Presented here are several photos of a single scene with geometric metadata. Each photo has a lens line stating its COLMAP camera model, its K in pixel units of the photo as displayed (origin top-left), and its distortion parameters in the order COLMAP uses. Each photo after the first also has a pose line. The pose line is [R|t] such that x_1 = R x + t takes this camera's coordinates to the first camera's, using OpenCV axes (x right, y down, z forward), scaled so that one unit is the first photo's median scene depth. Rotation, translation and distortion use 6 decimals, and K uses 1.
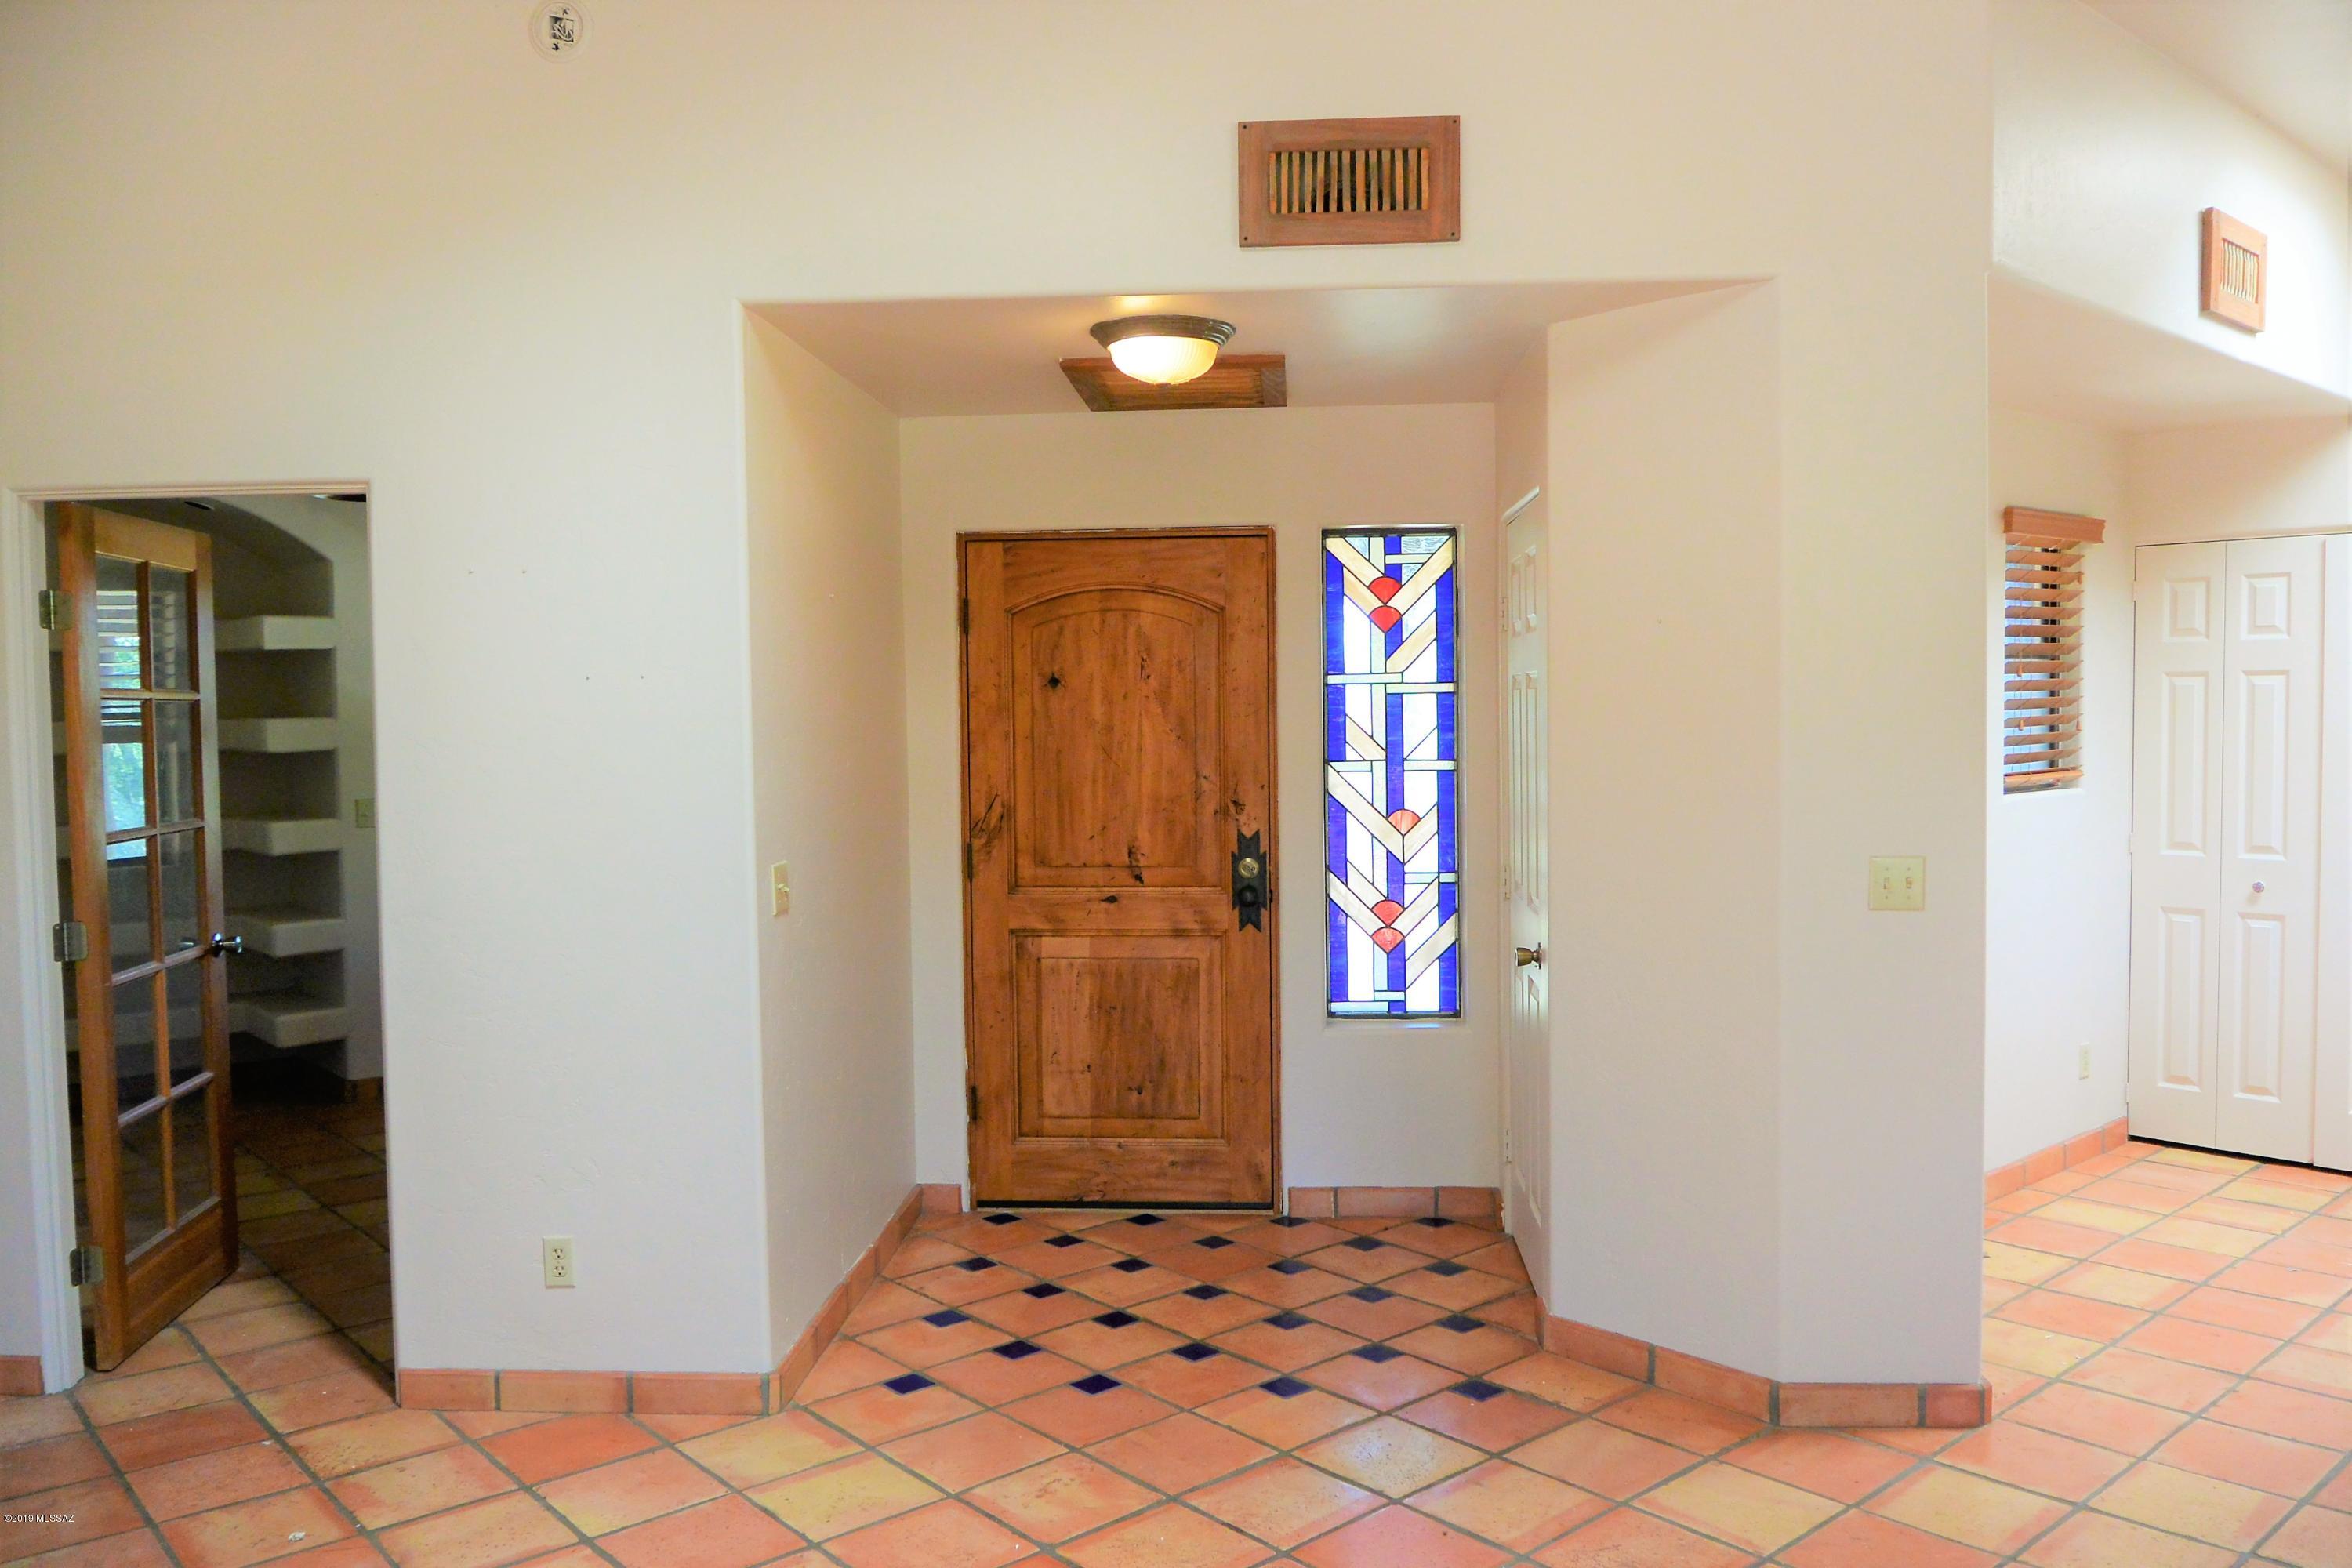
lens RADIAL K [[1817.4, 0, 1186.1], [0, 1817.4, 783.4], [0, 0, 1]] dist [-0.024295, -0.019408]
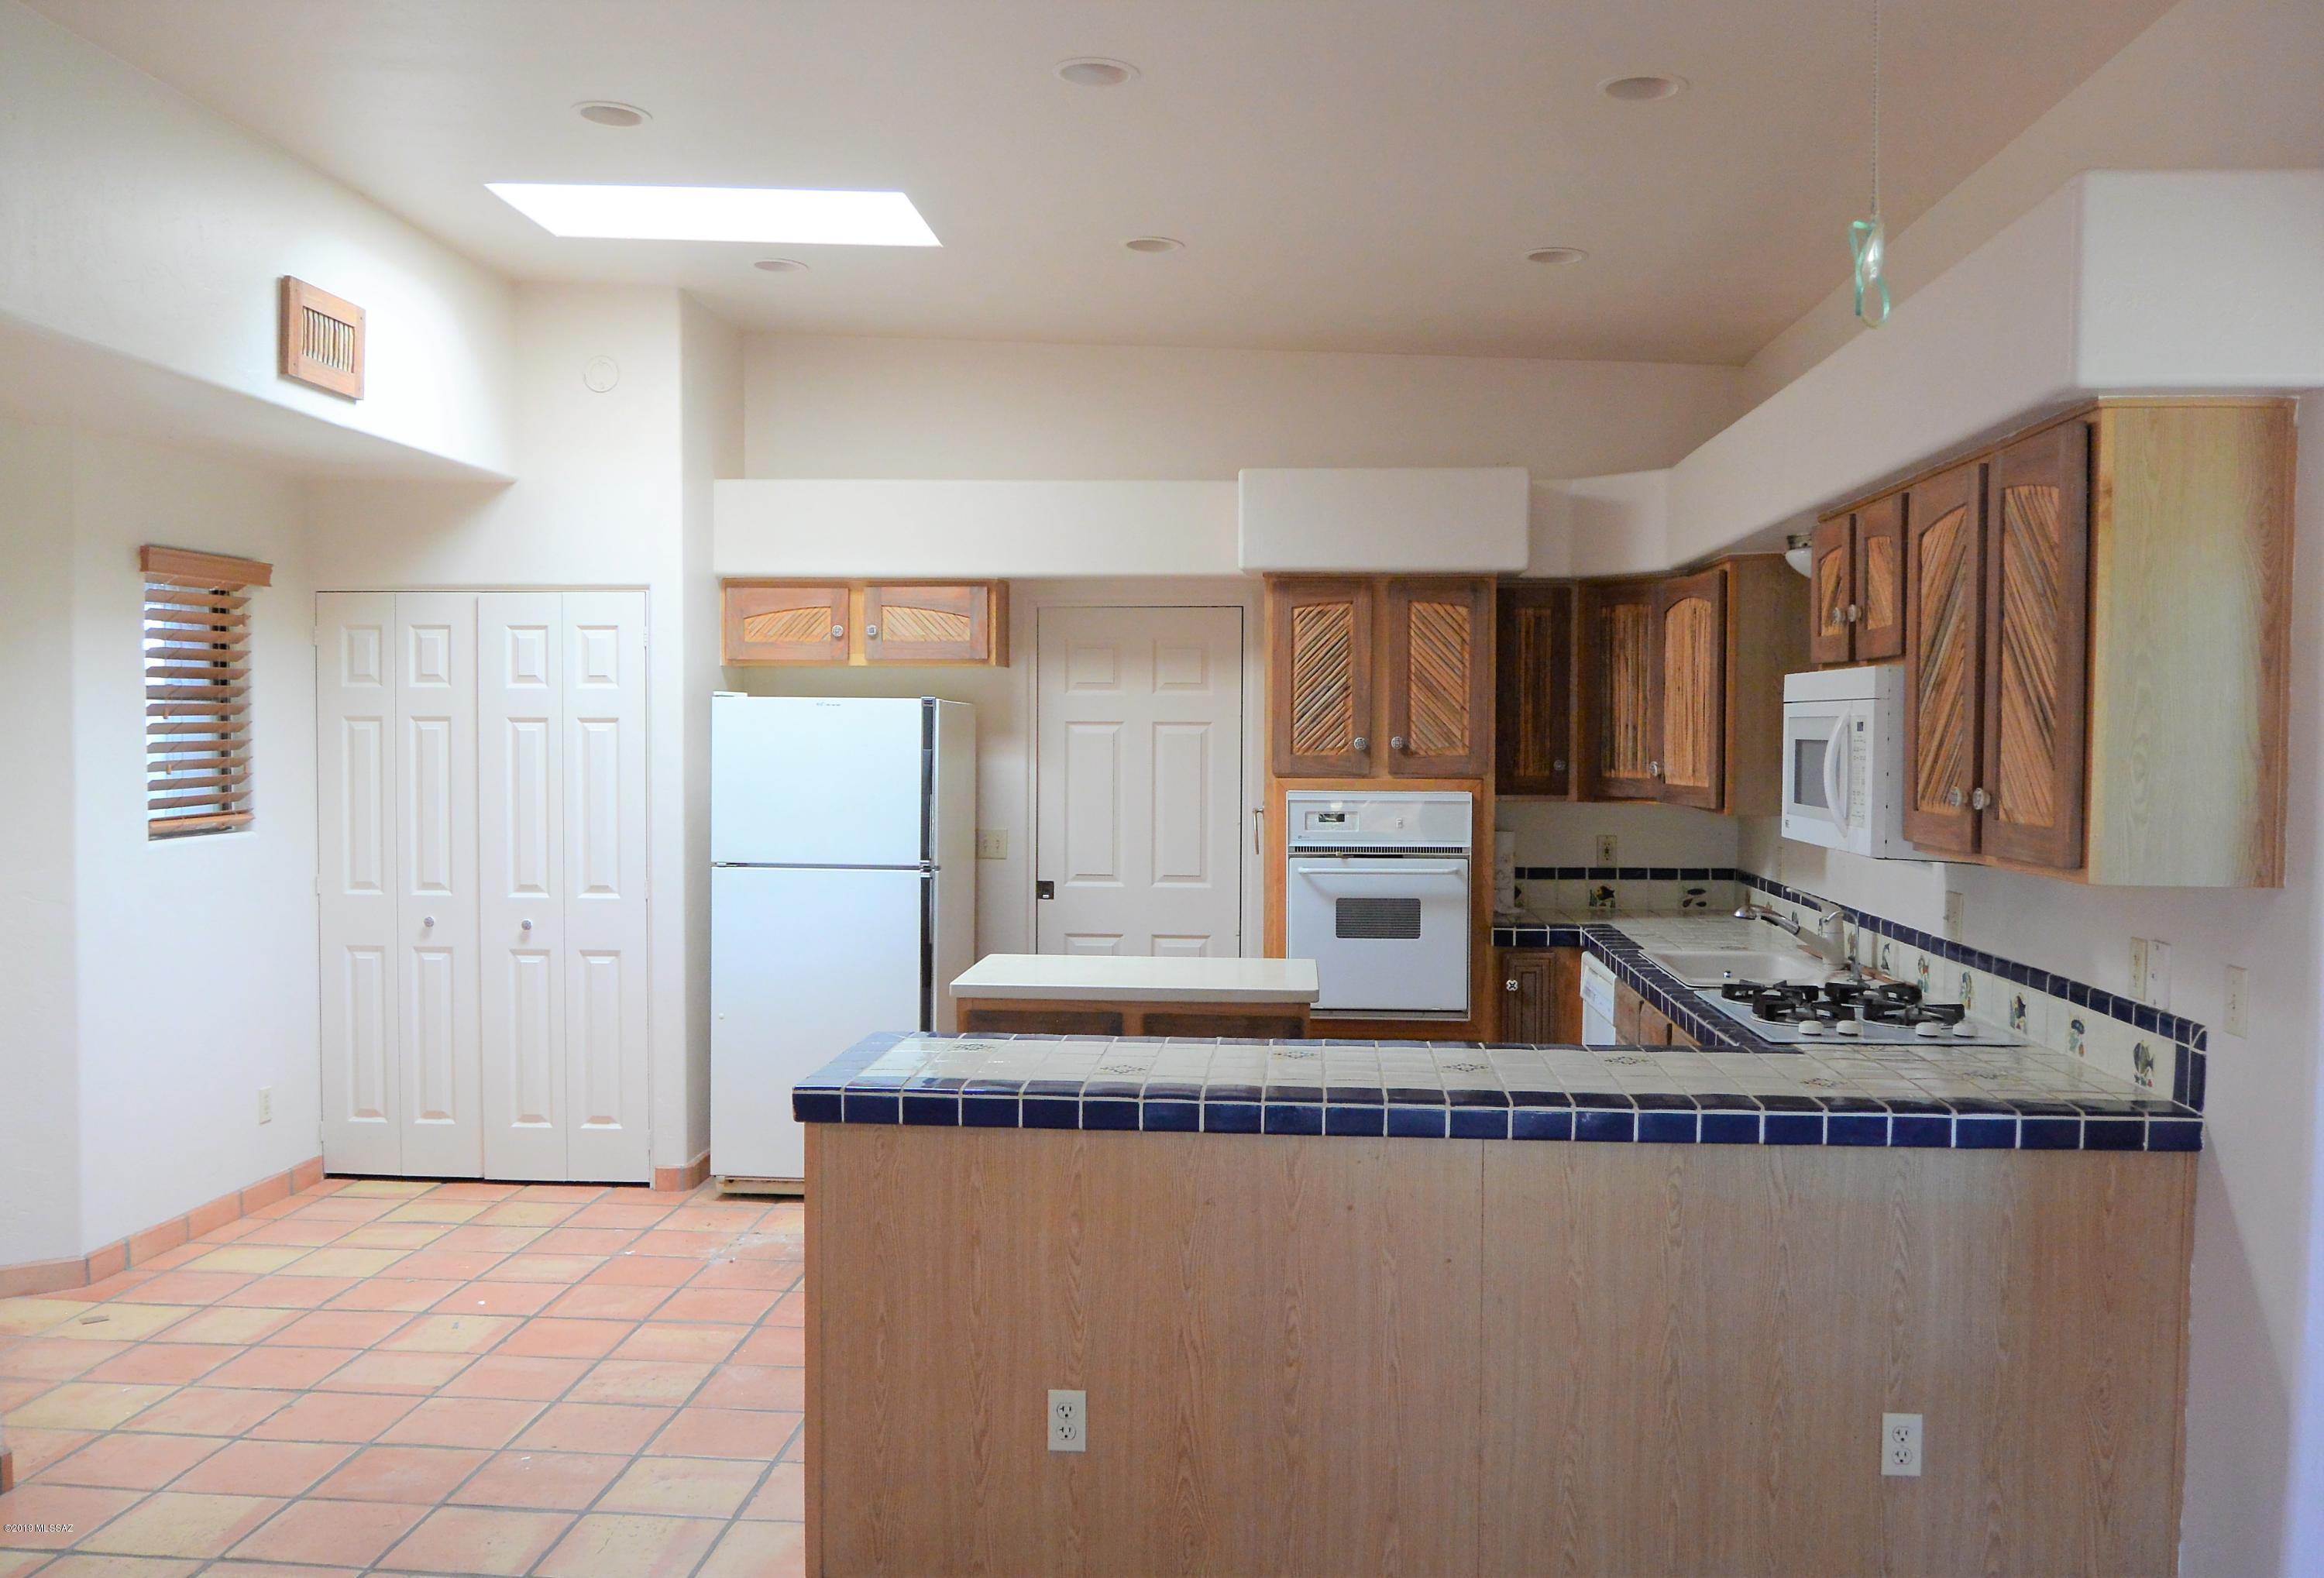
lens RADIAL K [[1943.7, 0, 1155.7], [0, 1943.7, 784.4], [0, 0, 1]] dist [-0.017297, -0.033925]
pose [[0.718201, -0.004010, 0.695824, 0.113186], [0.017629, 0.999767, -0.012434, -0.001306], [-0.695612, 0.021197, 0.718105, -0.116741]]
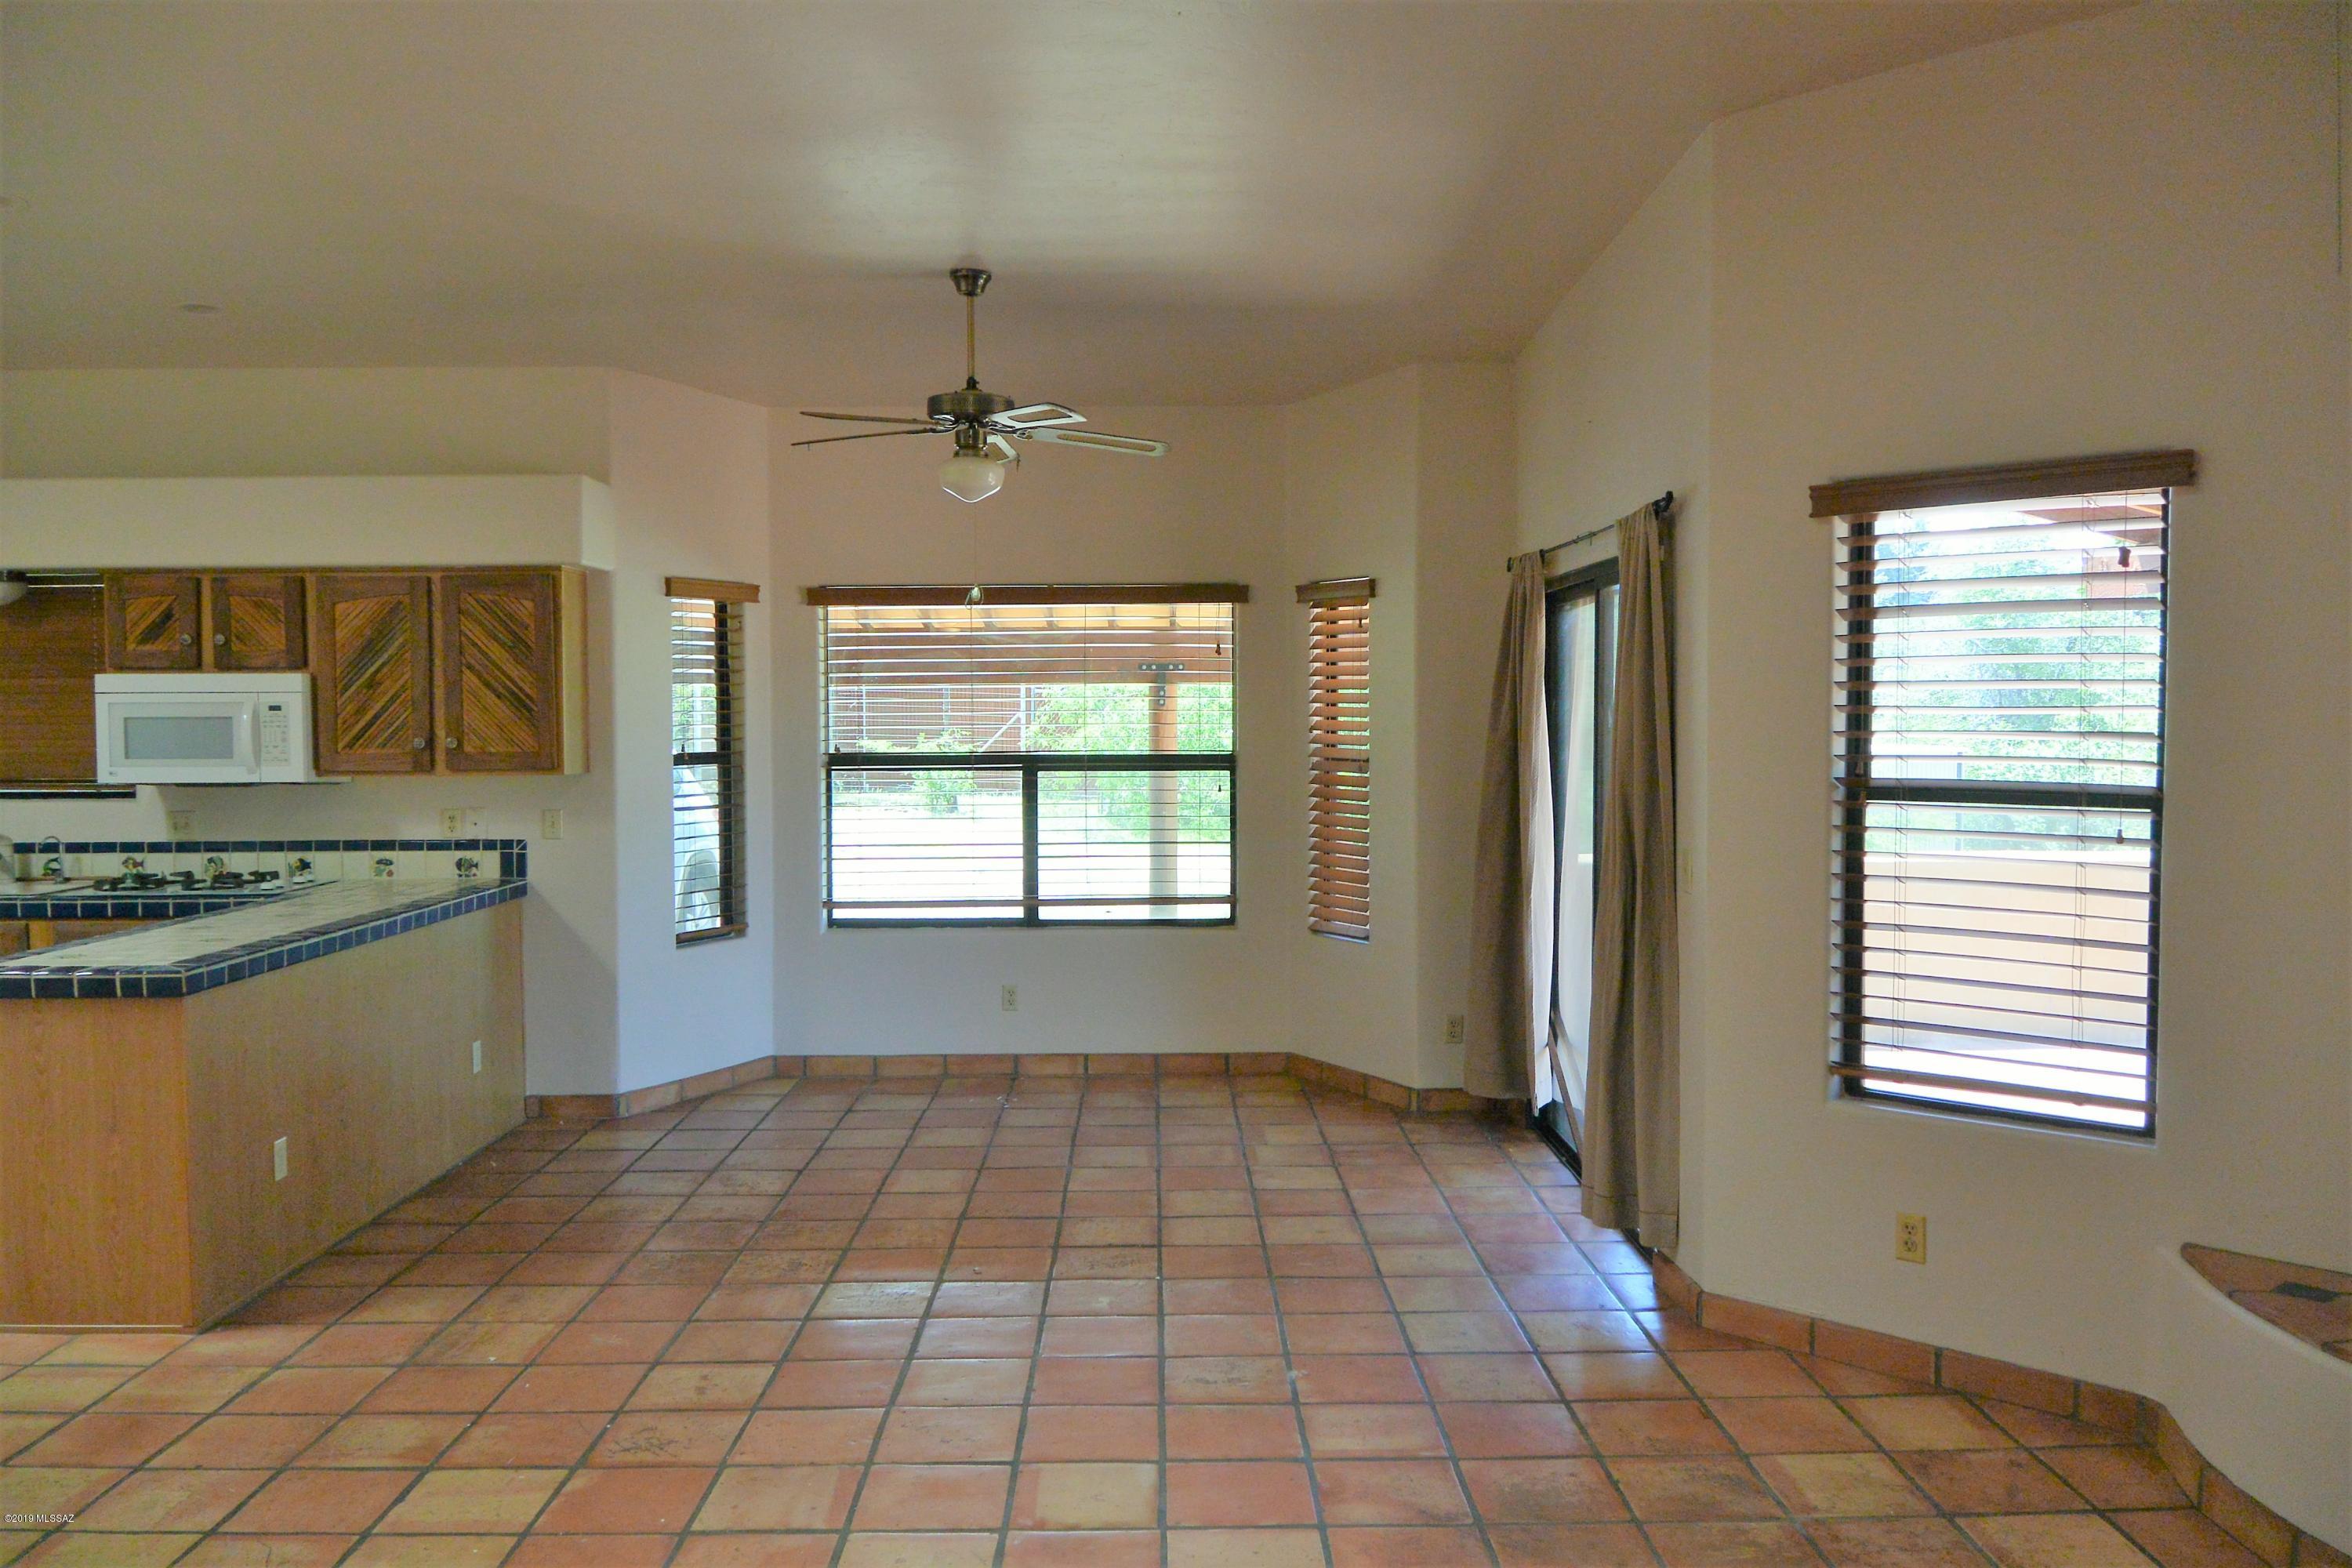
lens RADIAL K [[1817.4, 0, 1180.8], [0, 1817.4, 780.4], [0, 0, 1]] dist [-0.024295, -0.019408]
pose [[-0.754339, -0.009650, 0.656414, -0.762139], [0.045801, 0.996682, 0.067286, -0.054580], [-0.654885, 0.080821, -0.751394, 1.317364]]
